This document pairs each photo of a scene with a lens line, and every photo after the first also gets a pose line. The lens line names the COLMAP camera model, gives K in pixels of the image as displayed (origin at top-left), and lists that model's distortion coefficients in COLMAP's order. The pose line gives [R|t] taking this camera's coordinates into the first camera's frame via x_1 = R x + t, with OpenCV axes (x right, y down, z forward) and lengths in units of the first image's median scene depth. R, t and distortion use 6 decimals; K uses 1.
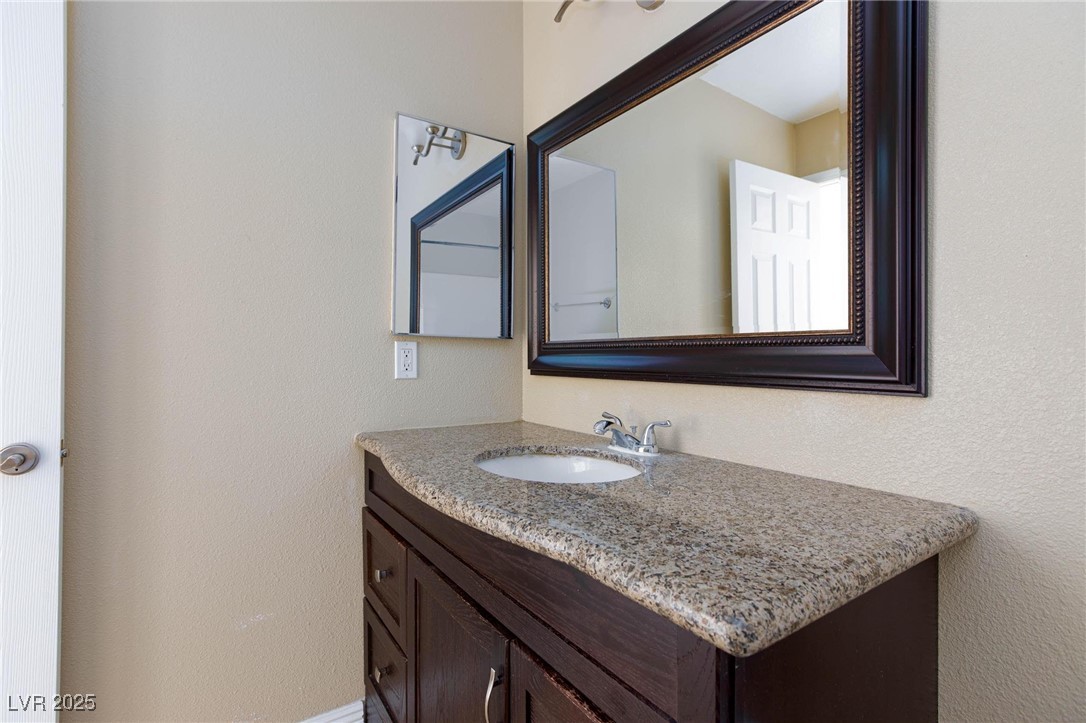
lens RADIAL K [[512.3, 0, 543.0], [0, 512.3, 361.5], [0, 0, 1]] dist [0.000019, 0.001088]
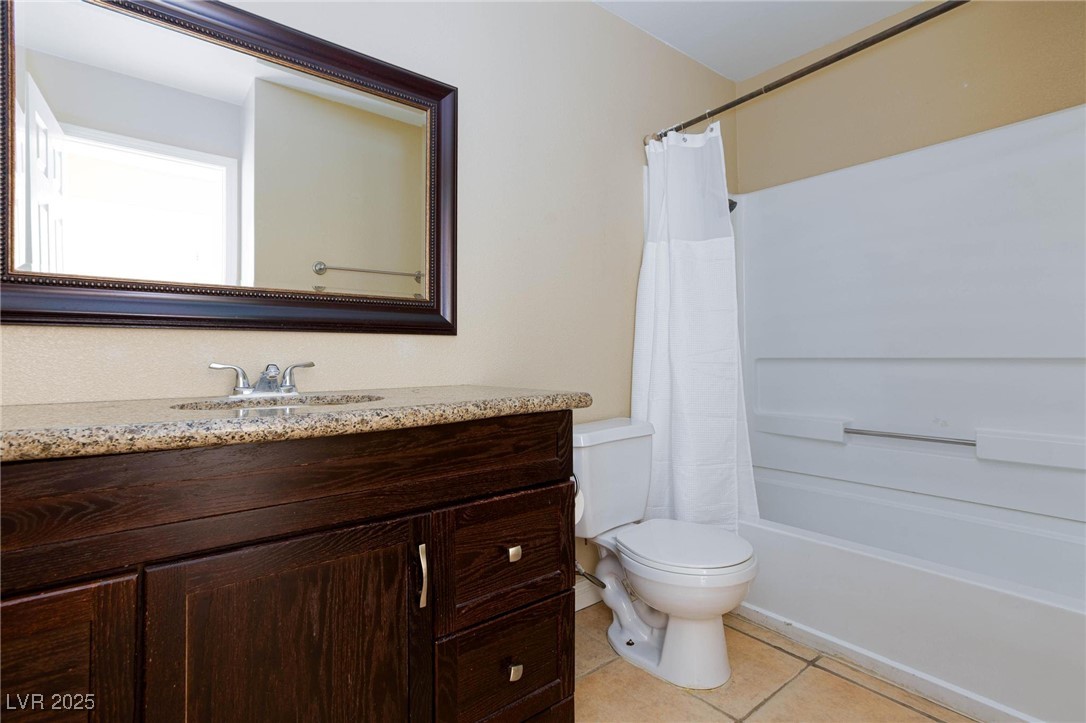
lens RADIAL K [[512.3, 0, 543.0], [0, 512.3, 361.5], [0, 0, 1]] dist [0.000019, 0.001088]
pose [[-0.078436, -0.005041, 0.996906, -1.097741], [0.012717, 0.999901, 0.006057, 0.132691], [-0.996838, 0.013152, -0.078364, 0.659232]]
